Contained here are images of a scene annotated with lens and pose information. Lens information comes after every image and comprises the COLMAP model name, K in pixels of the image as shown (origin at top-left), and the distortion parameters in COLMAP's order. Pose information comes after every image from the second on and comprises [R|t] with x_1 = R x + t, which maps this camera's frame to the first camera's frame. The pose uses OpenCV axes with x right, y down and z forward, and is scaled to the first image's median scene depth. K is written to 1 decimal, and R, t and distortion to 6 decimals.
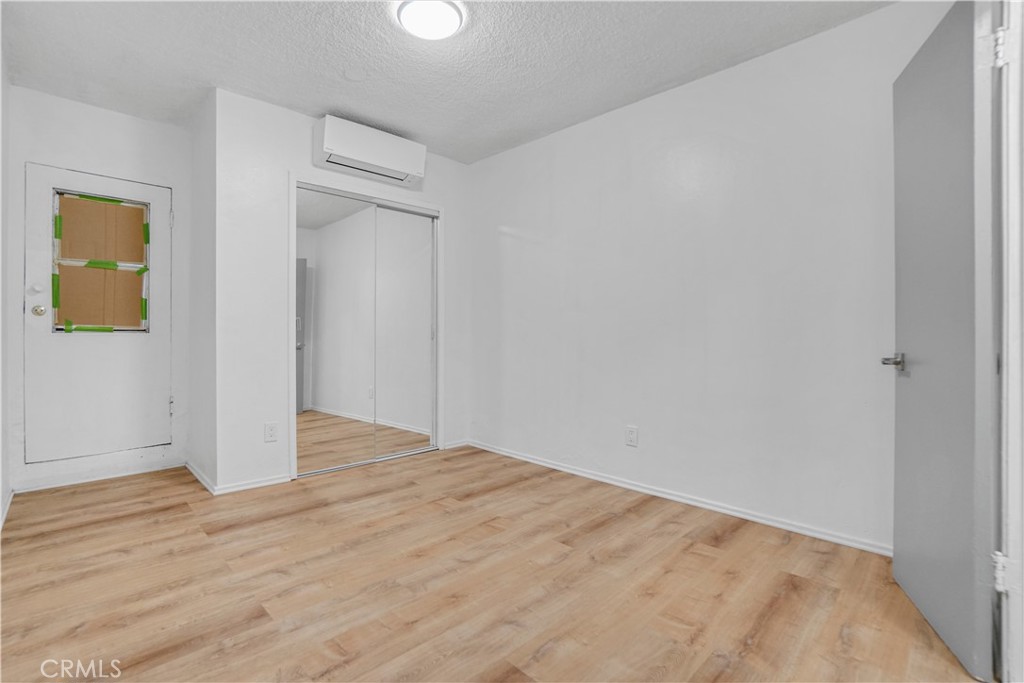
lens RADIAL K [[467.5, 0, 513.4], [0, 467.5, 333.9], [0, 0, 1]] dist [-0.055188, 0.022752]
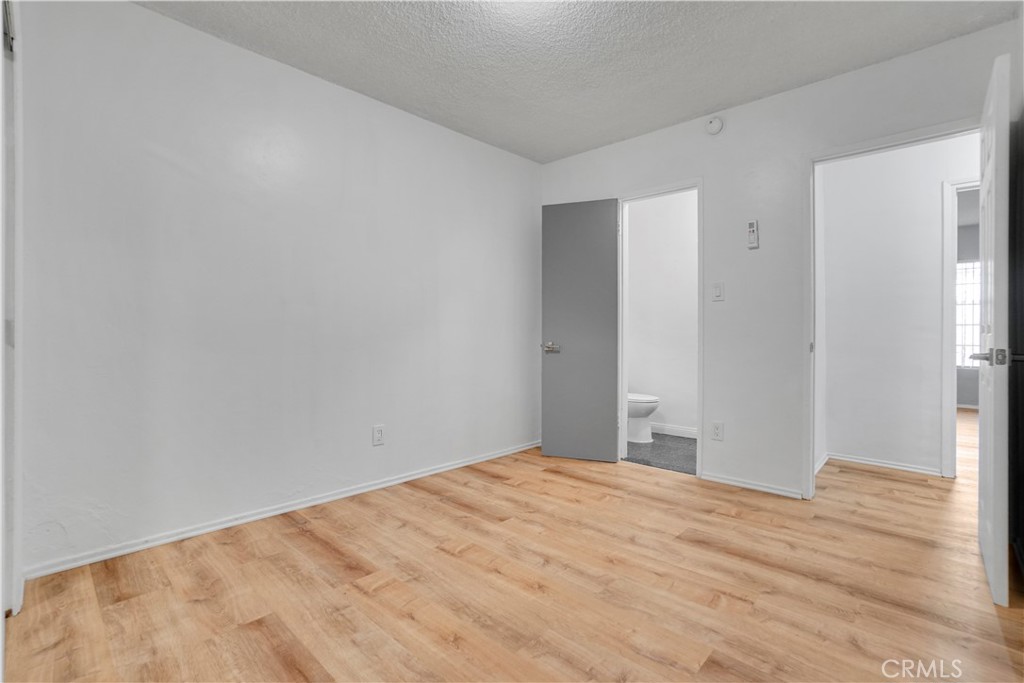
lens RADIAL K [[467.5, 0, 513.4], [0, 467.5, 333.9], [0, 0, 1]] dist [-0.055188, 0.022752]
pose [[-0.022896, -0.008578, 0.999701, -0.963088], [-0.001912, 0.999962, 0.008536, -0.004277], [-0.999736, -0.001716, -0.022912, 0.964660]]
